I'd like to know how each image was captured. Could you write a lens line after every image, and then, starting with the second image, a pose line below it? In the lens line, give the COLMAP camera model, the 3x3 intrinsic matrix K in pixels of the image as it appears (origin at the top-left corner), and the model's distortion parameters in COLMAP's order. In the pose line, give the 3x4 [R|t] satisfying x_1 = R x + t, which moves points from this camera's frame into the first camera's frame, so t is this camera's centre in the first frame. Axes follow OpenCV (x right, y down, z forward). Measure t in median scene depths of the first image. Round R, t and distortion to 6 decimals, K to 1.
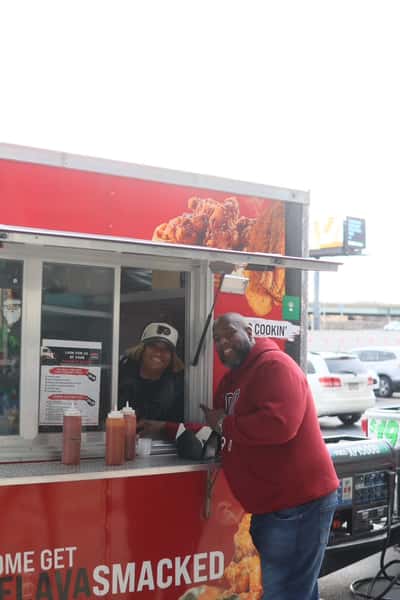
lens RADIAL K [[843.3, 0, 202.3], [0, 843.3, 293.5], [0, 0, 1]] dist [-0.209894, 0.000000]
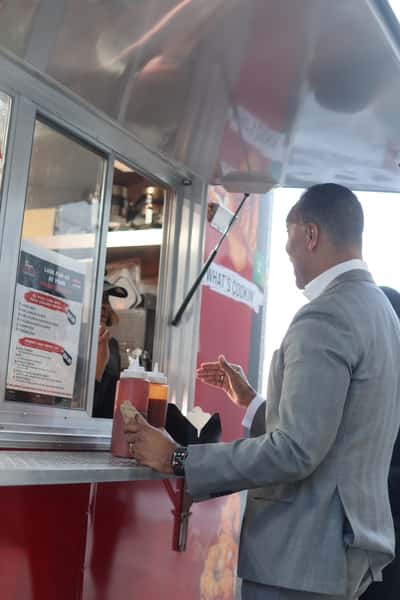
lens RADIAL K [[843.3, 0, 197.6], [0, 843.3, 298.4], [0, 0, 1]] dist [-0.209894, 0.000000]
pose [[0.878802, 0.117195, 0.462571, -0.326063], [-0.090841, 0.992732, -0.078934, 0.122659], [-0.468460, 0.027347, 0.883062, 0.413089]]
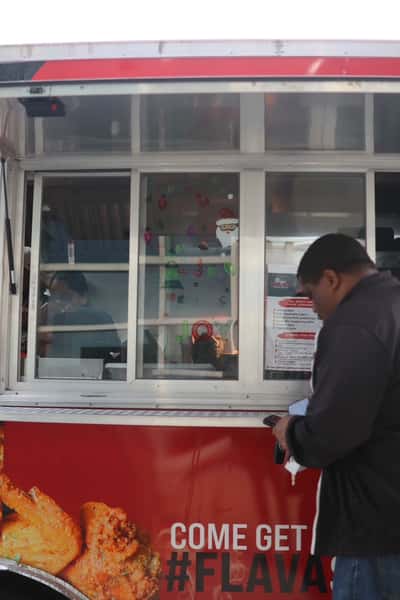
lens RADIAL K [[843.3, 0, 206.3], [0, 843.3, 315.3], [0, 0, 1]] dist [-0.209894, 0.000000]
pose [[0.774388, -0.069541, -0.628877, 0.259601], [0.044717, 0.997471, -0.055236, 0.138679], [0.631128, 0.014652, 0.775540, 0.307026]]
